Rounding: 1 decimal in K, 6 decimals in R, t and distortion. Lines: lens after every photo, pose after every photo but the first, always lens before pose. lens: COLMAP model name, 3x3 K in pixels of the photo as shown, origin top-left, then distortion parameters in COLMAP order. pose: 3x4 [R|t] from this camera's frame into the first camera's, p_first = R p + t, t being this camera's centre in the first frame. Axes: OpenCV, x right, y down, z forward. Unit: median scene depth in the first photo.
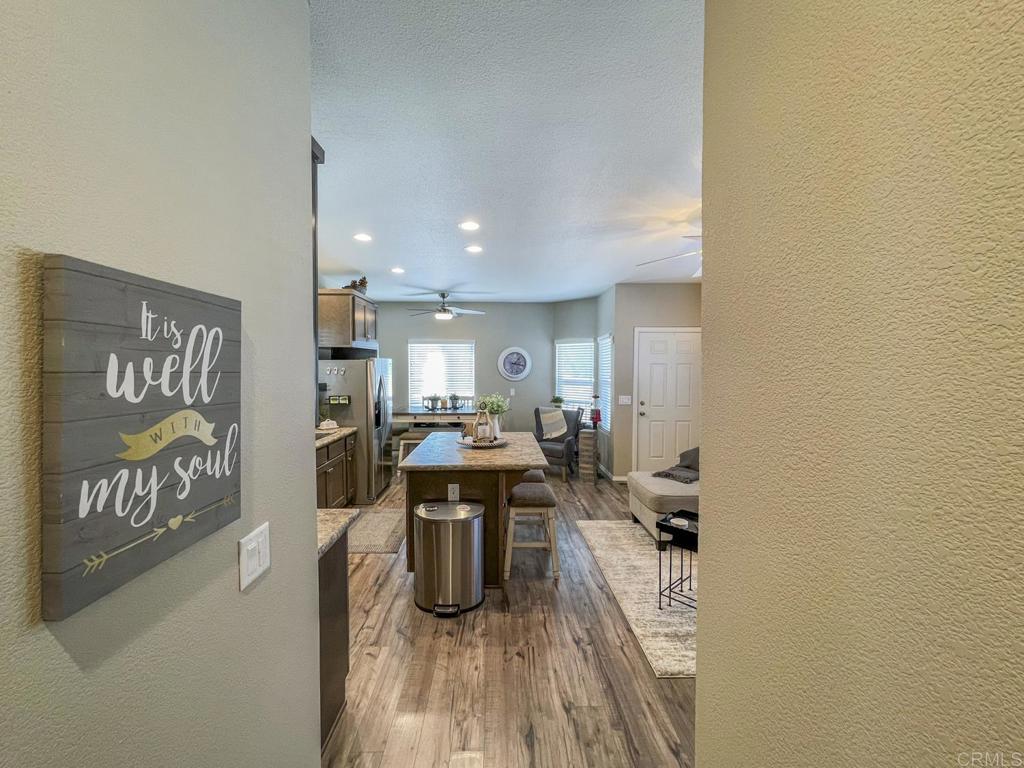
lens RADIAL K [[414.9, 0, 501.7], [0, 414.9, 381.4], [0, 0, 1]] dist [-0.002520, 0.000120]
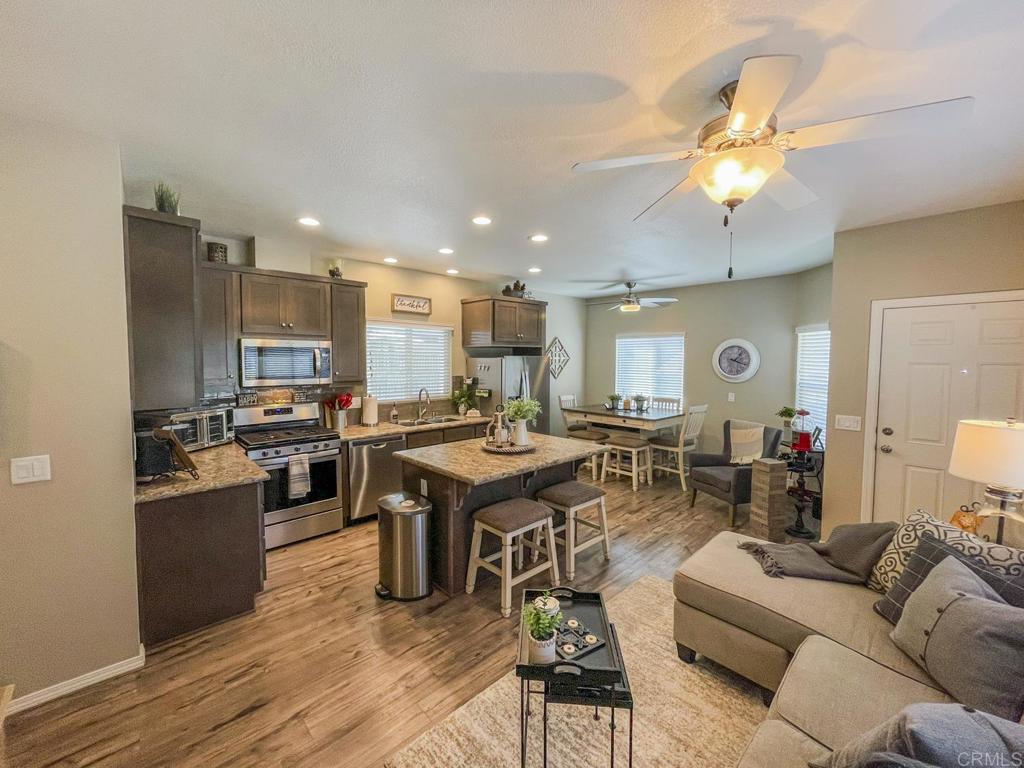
lens RADIAL K [[414.9, 0, 511.8], [0, 414.9, 378.0], [0, 0, 1]] dist [-0.002520, 0.000120]
pose [[0.682929, 0.035740, -0.729610, 0.488737], [-0.030053, 0.999331, 0.020822, -0.022341], [0.729866, 0.007707, 0.683547, 0.276523]]
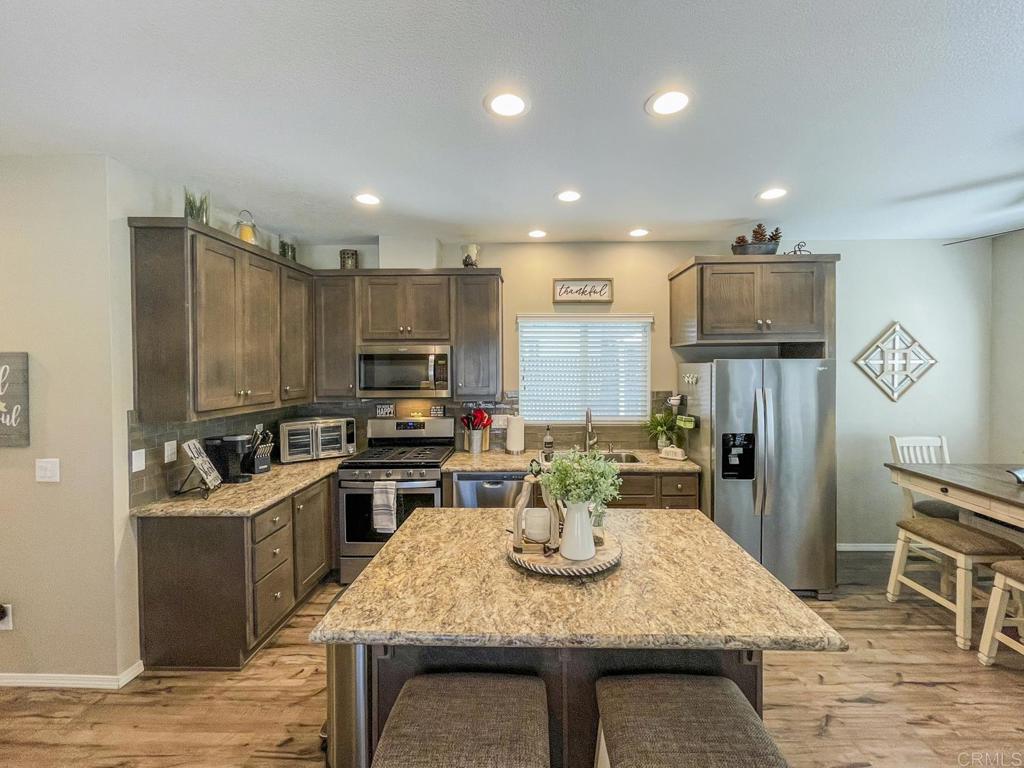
lens RADIAL K [[414.9, 0, 524.2], [0, 414.9, 374.2], [0, 0, 1]] dist [-0.002520, 0.000120]
pose [[-0.026989, 0.021108, -0.999413, 0.304103], [-0.030478, 0.999295, 0.021928, -0.040038], [0.999171, 0.031052, -0.026327, 0.736515]]
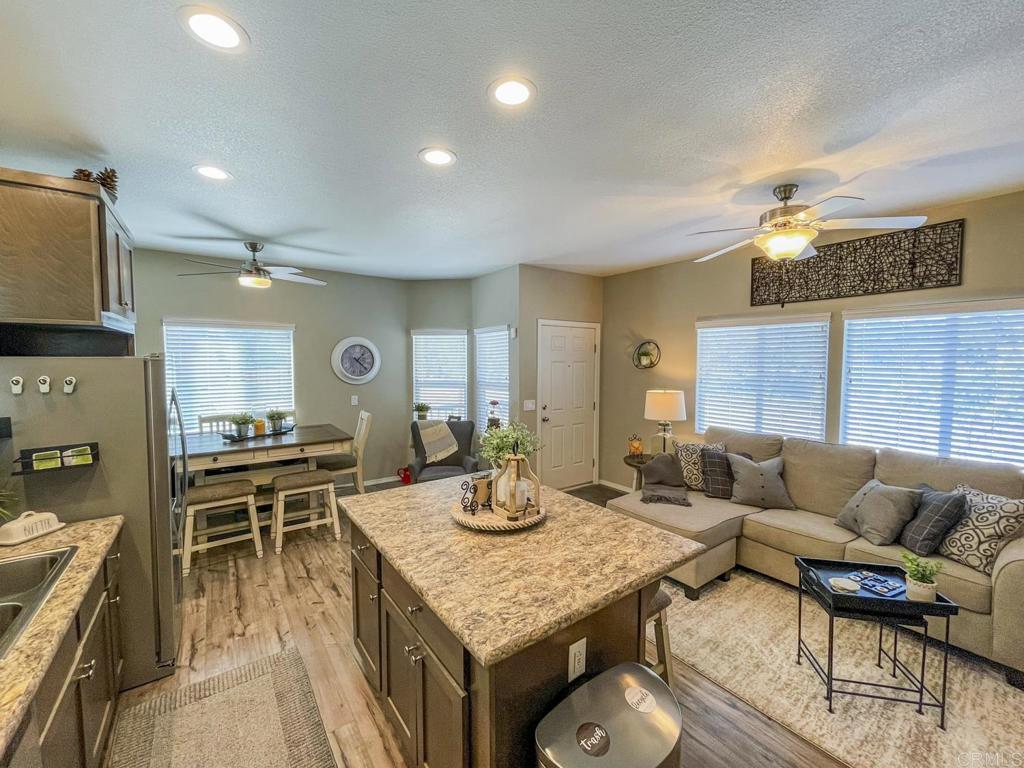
lens RADIAL K [[414.9, 0, 511.0], [0, 414.9, 379.4], [0, 0, 1]] dist [-0.002520, 0.000120]
pose [[0.812032, -0.027119, 0.582982, -0.267941], [0.020039, 0.999626, 0.018588, -0.028952], [-0.583268, -0.003412, 0.812272, 0.420262]]
